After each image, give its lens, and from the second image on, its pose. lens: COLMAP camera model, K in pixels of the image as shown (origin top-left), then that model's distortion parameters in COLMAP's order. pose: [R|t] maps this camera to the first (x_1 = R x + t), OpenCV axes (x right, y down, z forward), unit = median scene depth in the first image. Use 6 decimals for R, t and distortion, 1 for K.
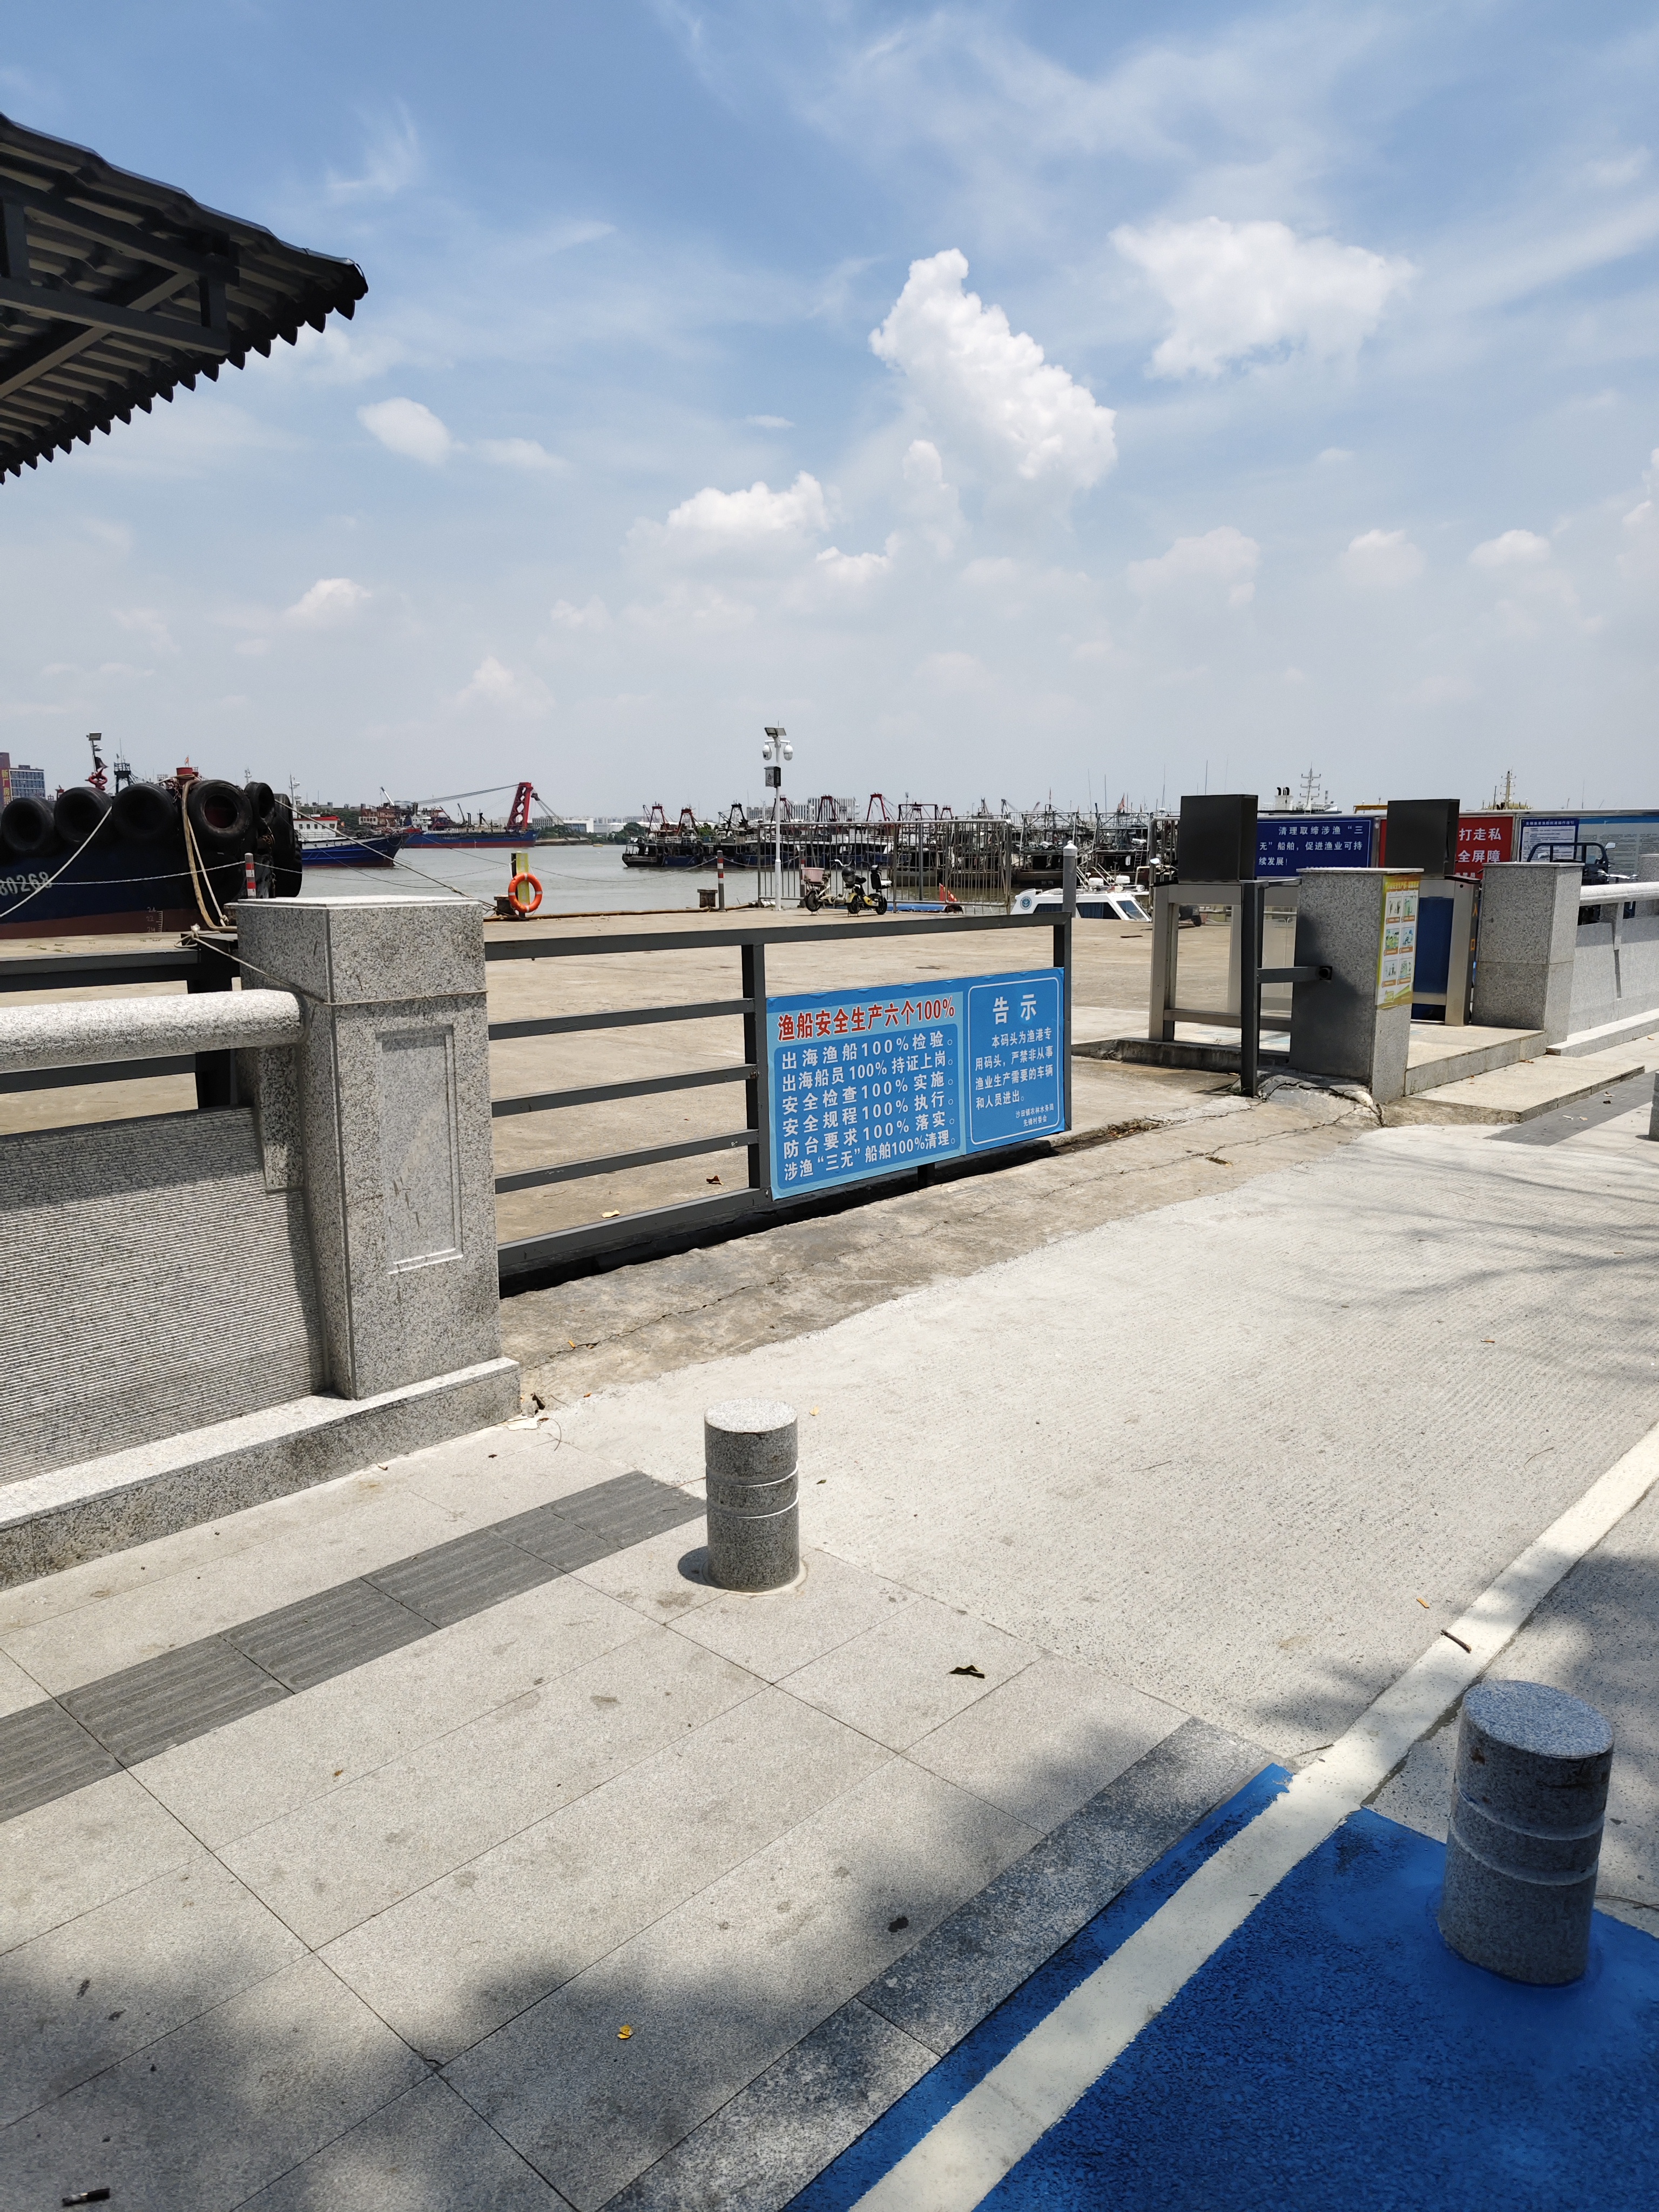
lens RADIAL K [[1520.8, 0, 838.5], [0, 1520.8, 1124.3], [0, 0, 1]] dist [0.027110, -0.019013]
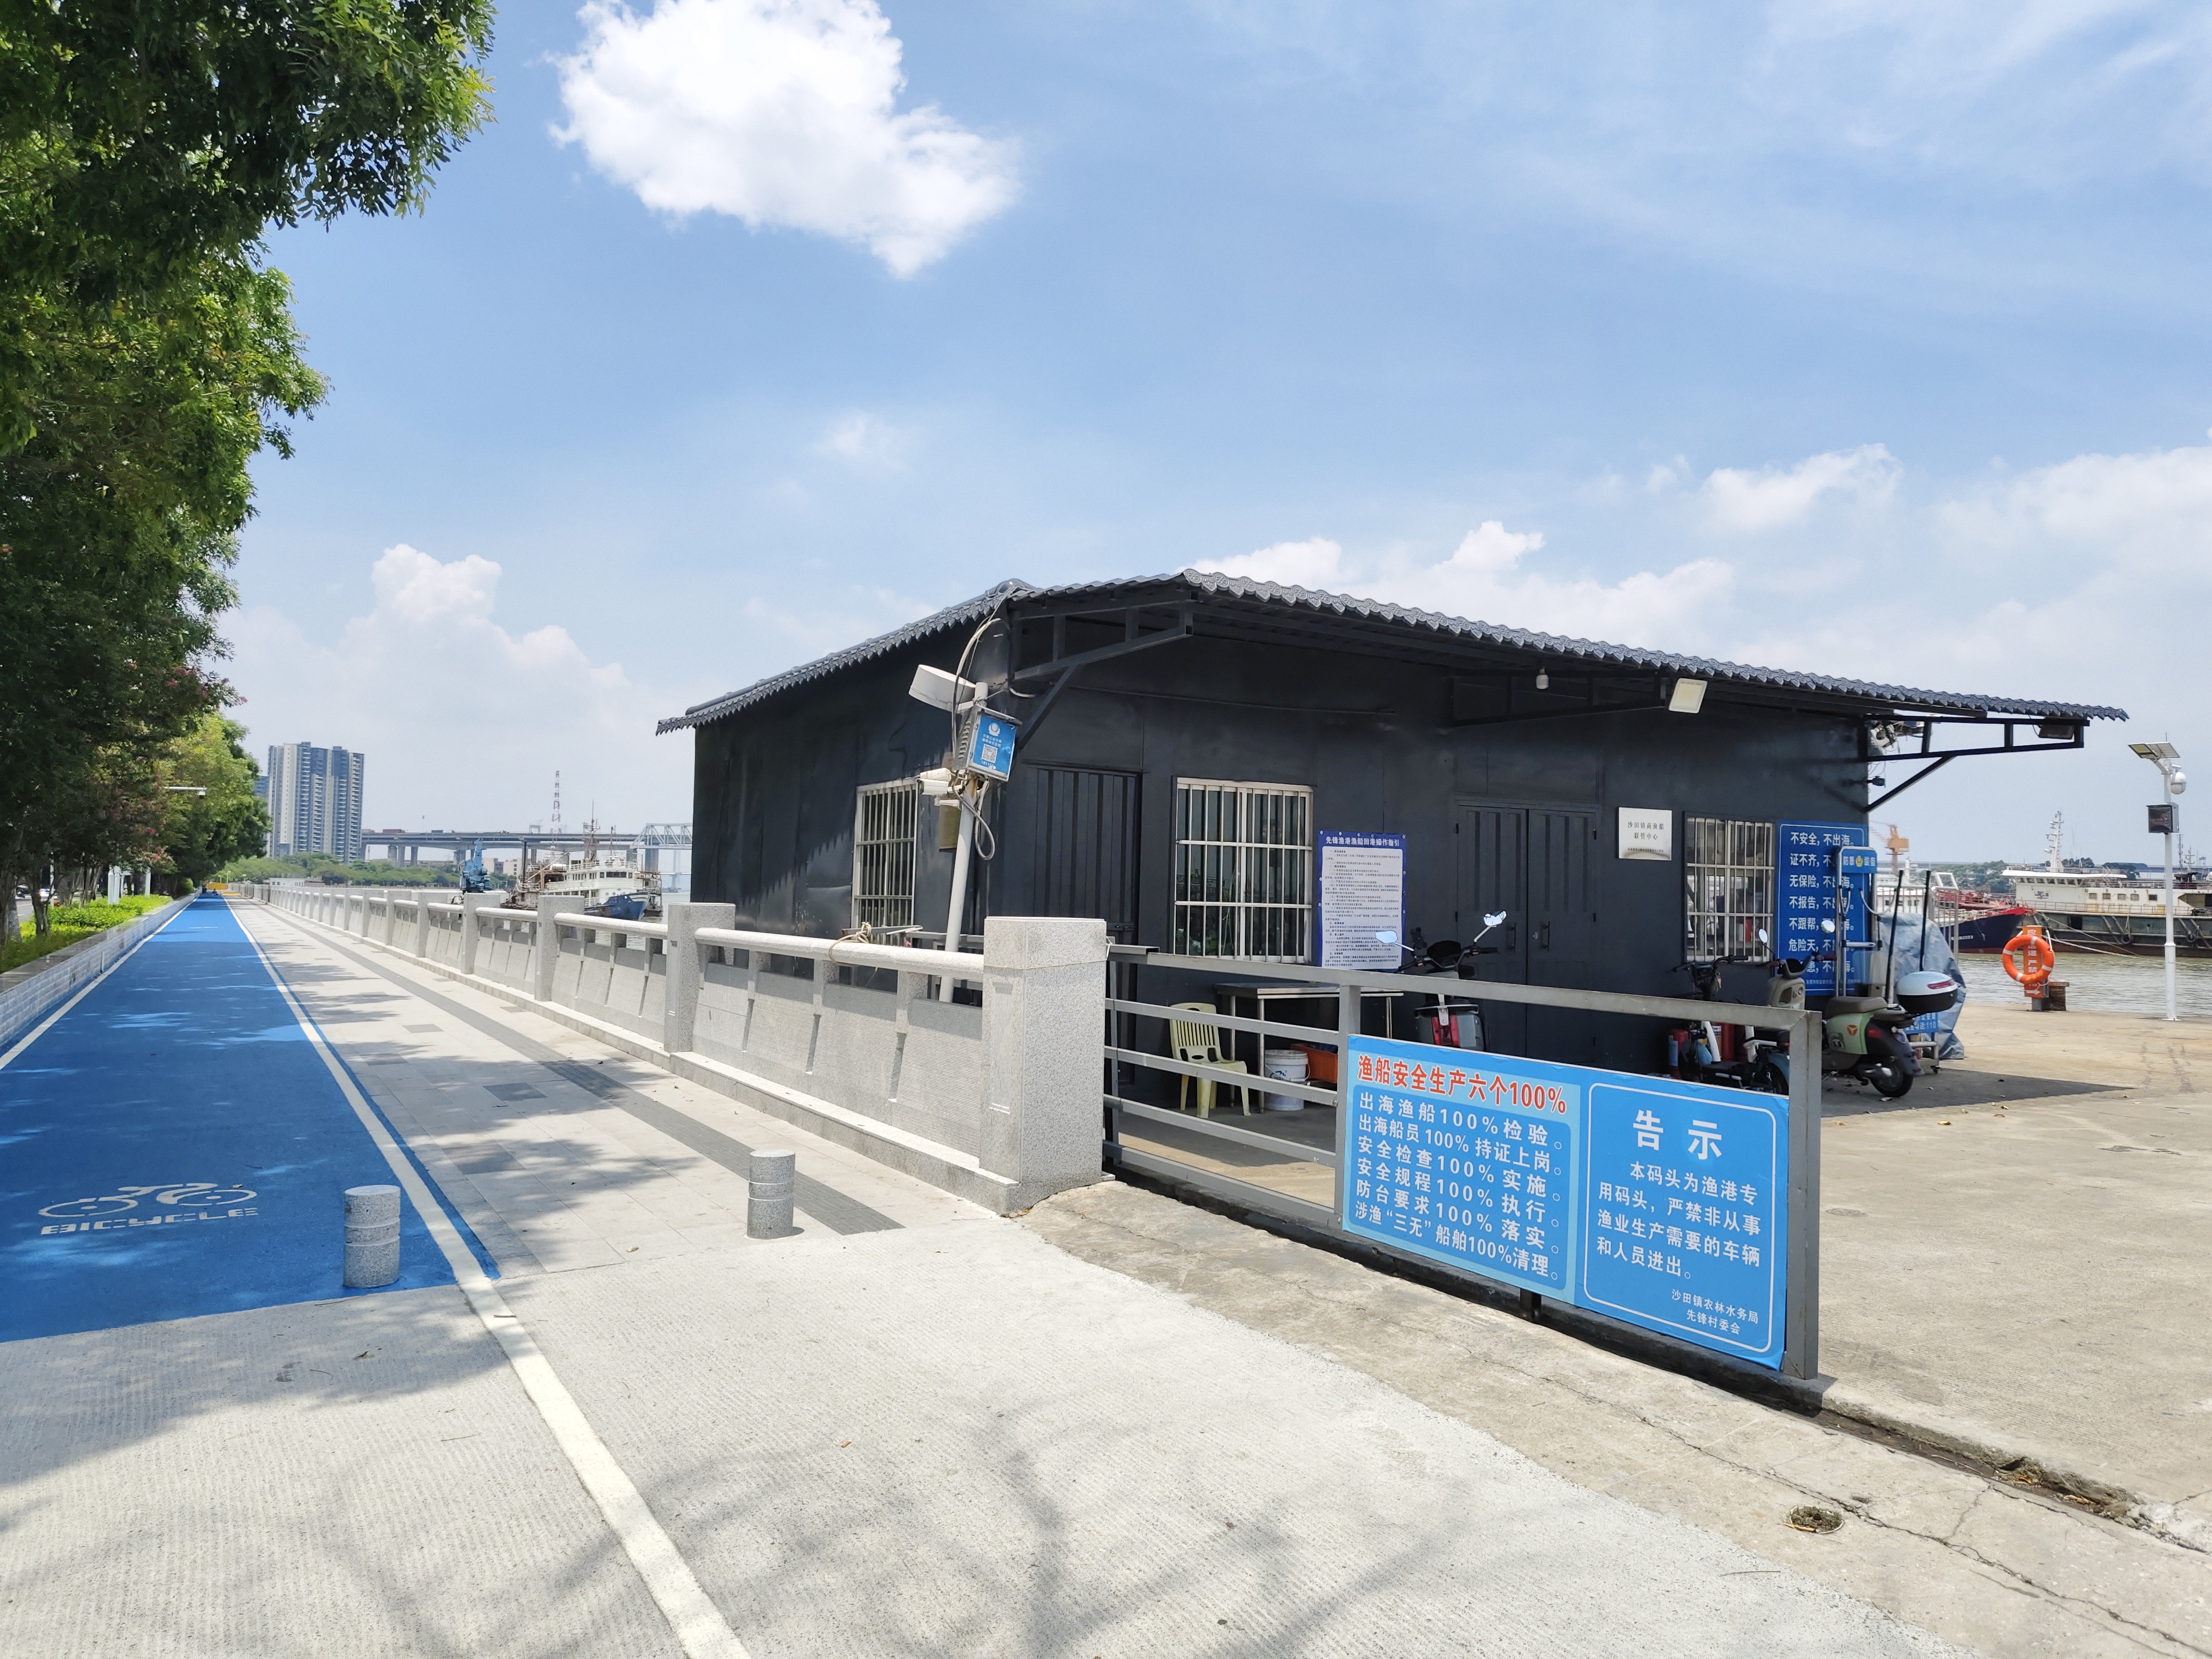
lens RADIAL K [[1520.8, 0, 1080.1], [0, 1520.8, 812.0], [0, 0, 1]] dist [0.027110, -0.019013]
pose [[-0.317150, -0.061476, -0.946381, 0.926968], [-0.195330, 0.980736, 0.001751, -0.179646], [0.928042, 0.185412, -0.323049, 1.012760]]
